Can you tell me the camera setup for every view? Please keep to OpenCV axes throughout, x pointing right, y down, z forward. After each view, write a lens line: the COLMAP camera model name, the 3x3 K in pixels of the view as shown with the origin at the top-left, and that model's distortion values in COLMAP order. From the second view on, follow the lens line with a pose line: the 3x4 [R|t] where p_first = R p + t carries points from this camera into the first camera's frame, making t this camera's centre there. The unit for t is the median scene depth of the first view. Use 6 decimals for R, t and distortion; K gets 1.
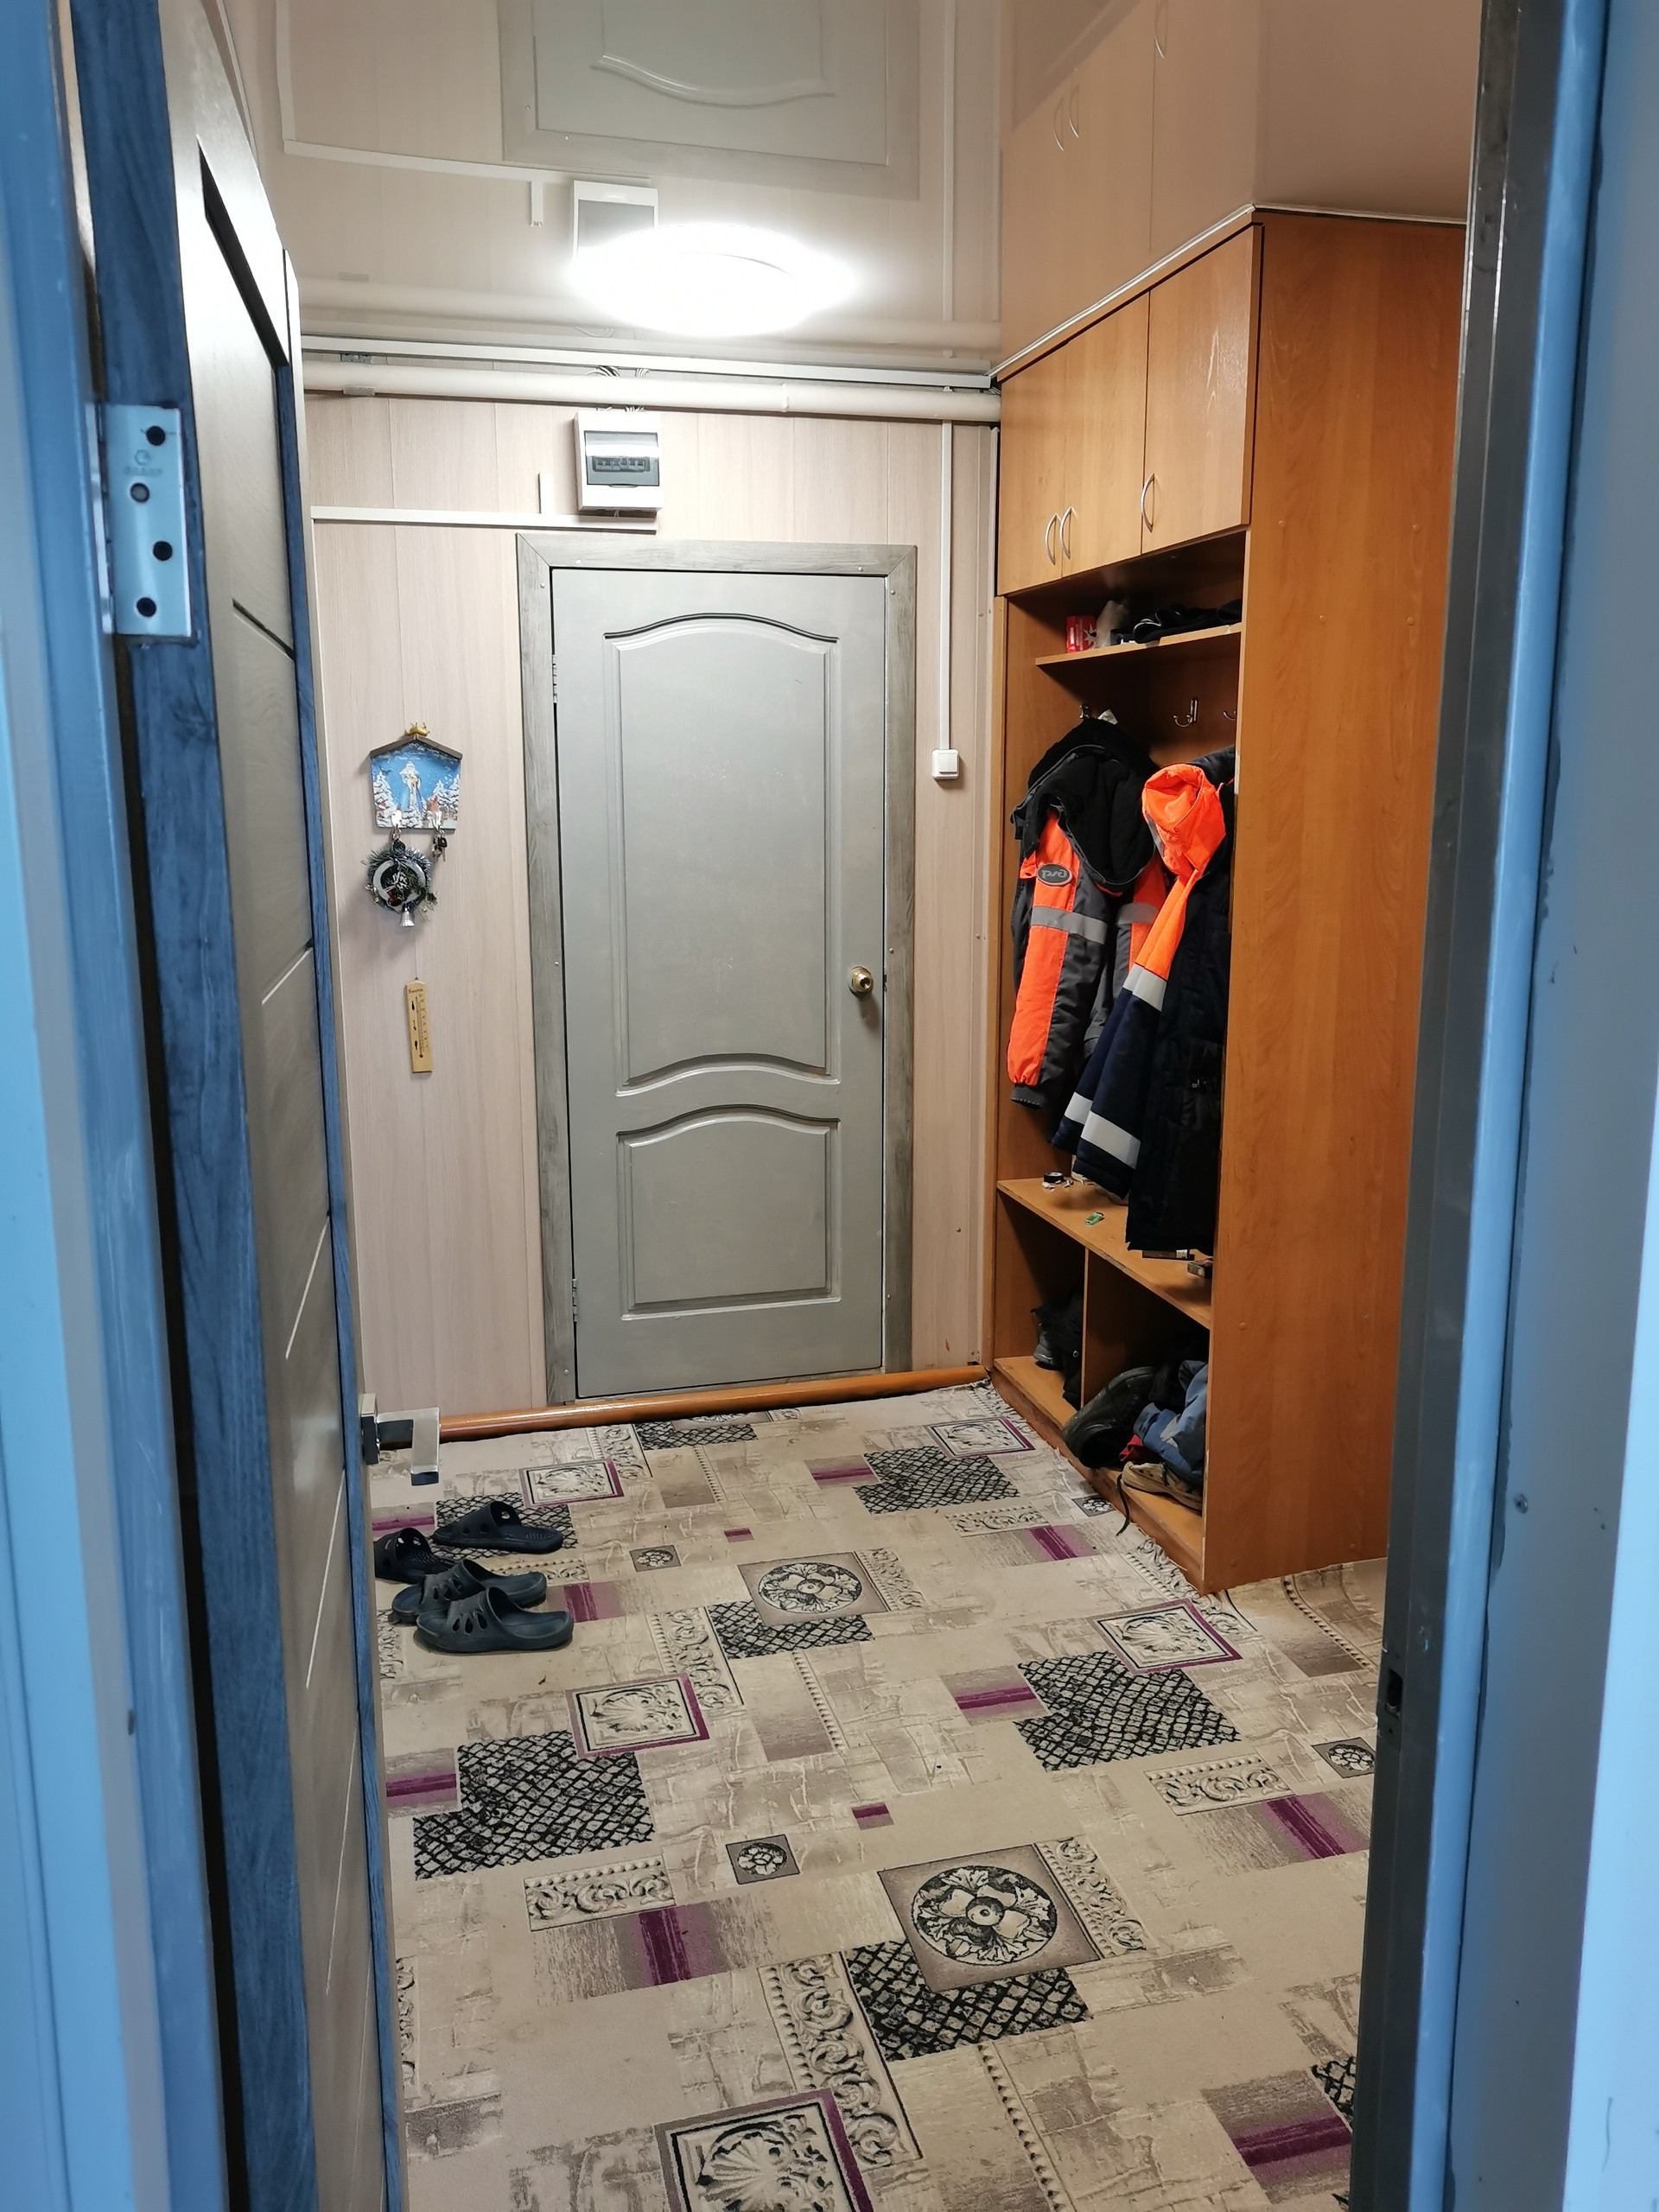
lens RADIAL K [[1690.4, 0, 827.2], [0, 1690.4, 1092.0], [0, 0, 1]] dist [0.039778, -0.045228]
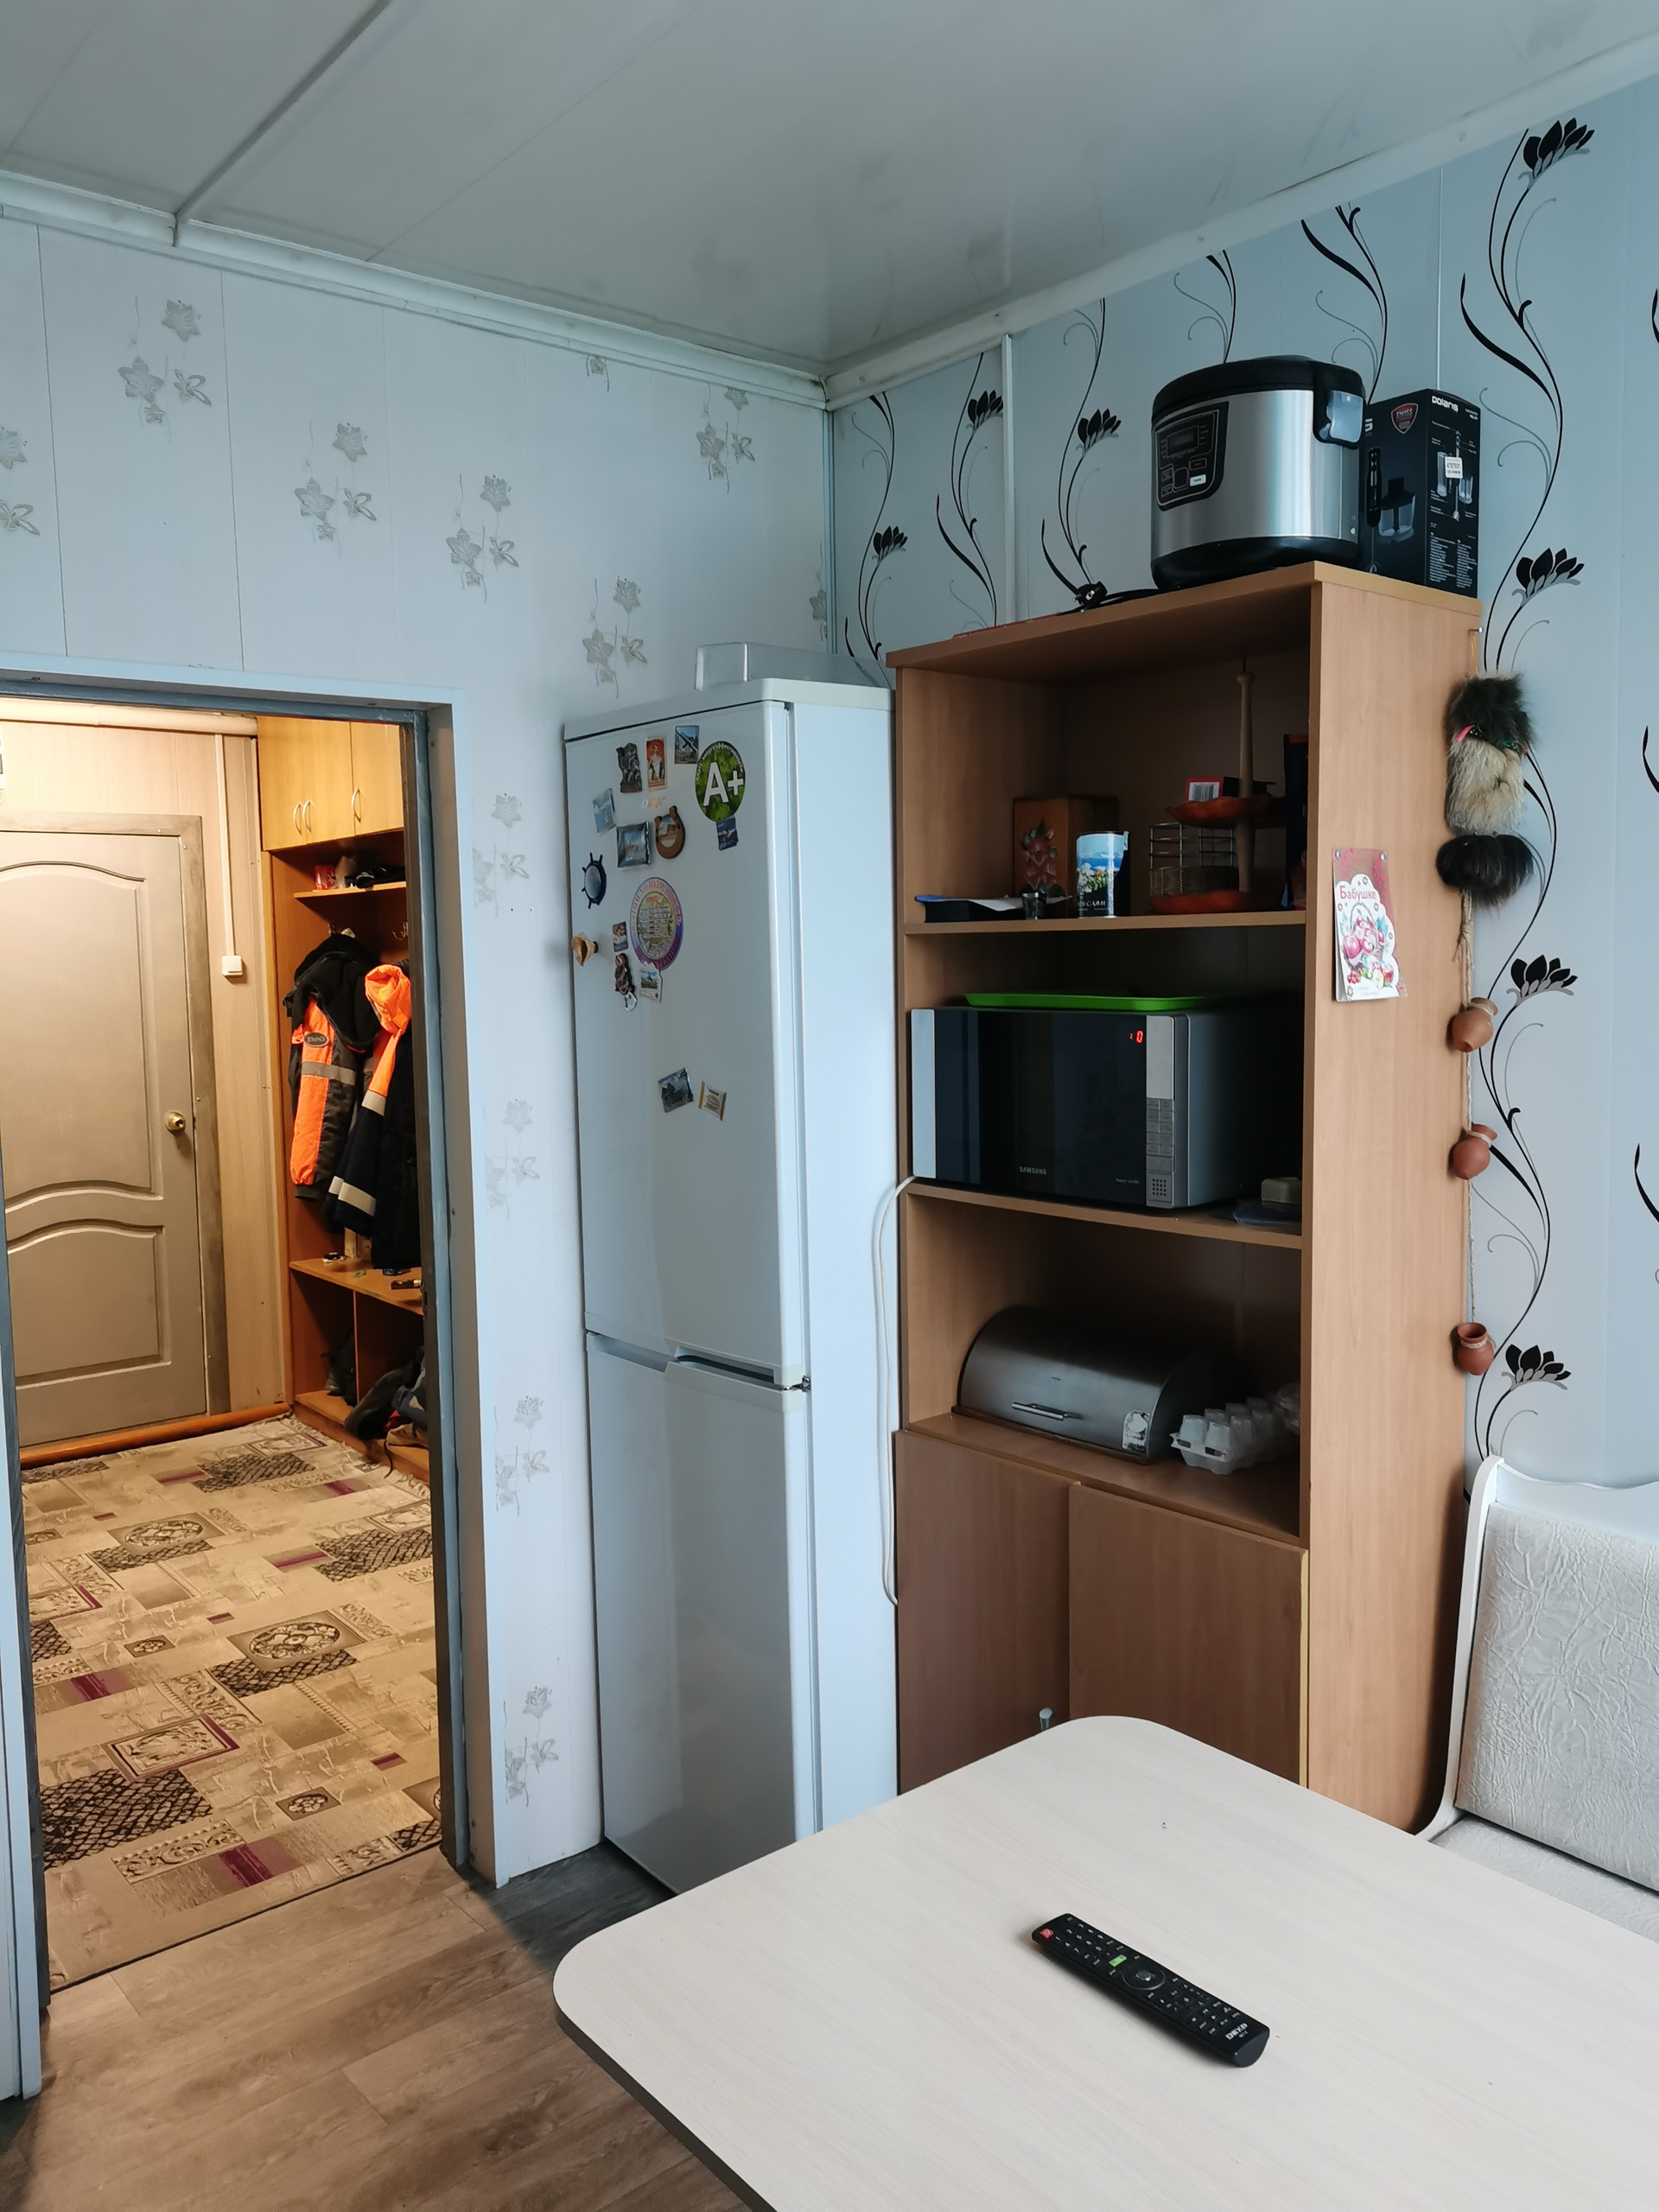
lens RADIAL K [[1690.4, 0, 827.2], [0, 1690.4, 1092.0], [0, 0, 1]] dist [0.039778, -0.045228]
pose [[0.918475, -0.046178, 0.392774, -0.038536], [0.089513, 0.991659, -0.092730, 0.094027], [-0.385216, 0.120329, 0.914948, -0.516198]]
